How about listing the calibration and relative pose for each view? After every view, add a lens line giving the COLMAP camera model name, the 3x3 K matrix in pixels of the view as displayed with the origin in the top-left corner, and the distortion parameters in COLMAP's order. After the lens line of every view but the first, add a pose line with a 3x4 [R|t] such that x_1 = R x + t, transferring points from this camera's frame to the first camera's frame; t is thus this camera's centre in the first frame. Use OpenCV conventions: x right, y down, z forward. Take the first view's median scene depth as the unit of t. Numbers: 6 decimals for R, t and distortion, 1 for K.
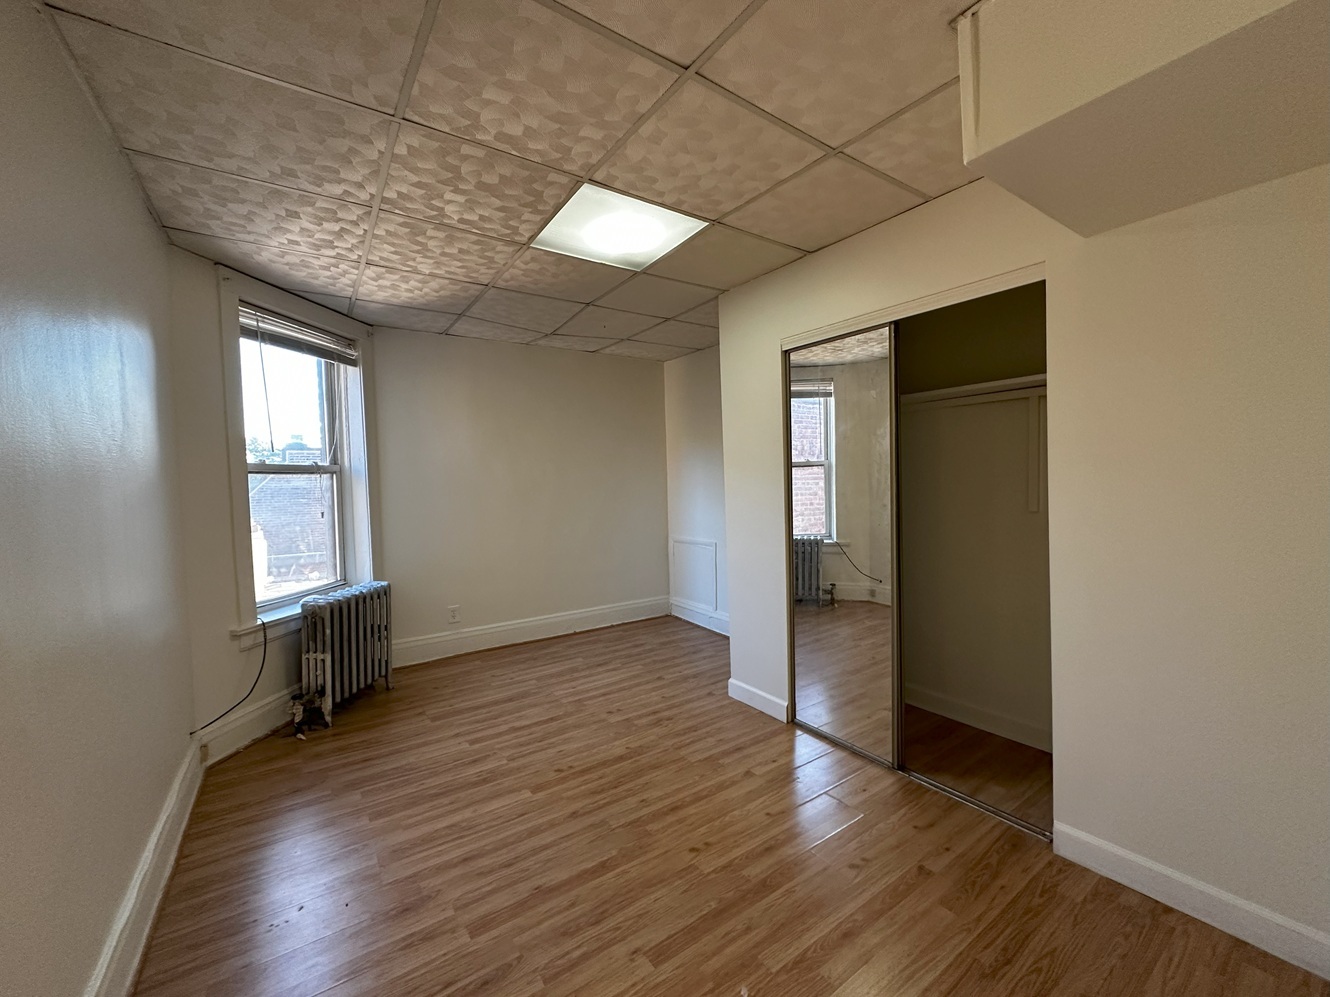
lens RADIAL K [[531.5, 0, 666.3], [0, 531.5, 497.1], [0, 0, 1]] dist [0.001129, -0.000520]
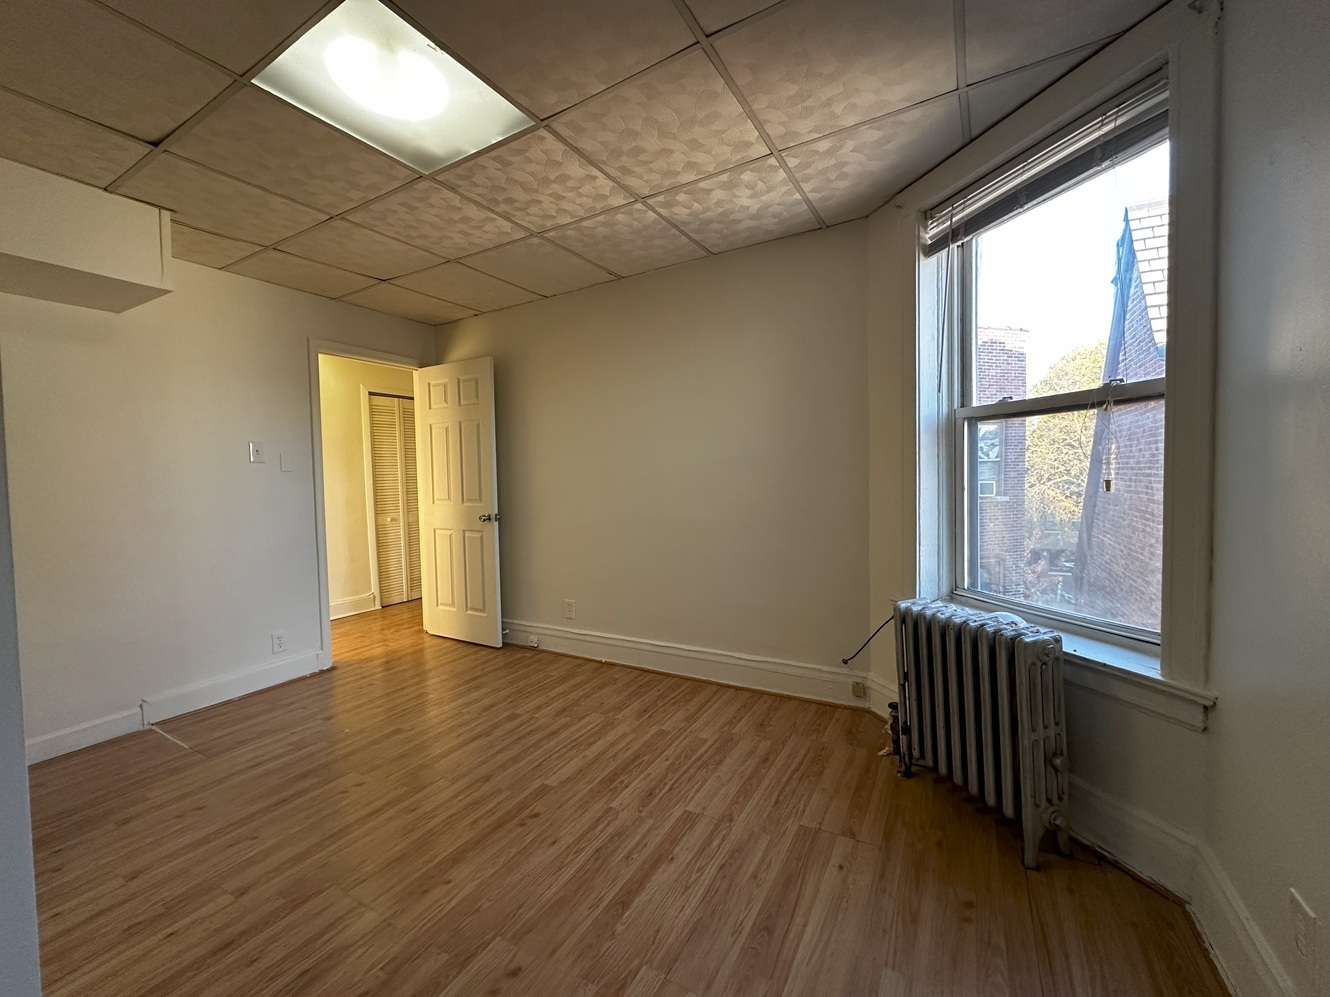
lens RADIAL K [[531.5, 0, 666.0], [0, 531.5, 484.5], [0, 0, 1]] dist [0.001129, -0.000520]
pose [[-0.903355, 0.050725, -0.425882, -0.066355], [0.031502, 0.998147, 0.052065, -0.009696], [0.427734, 0.033617, -0.903279, 1.753448]]
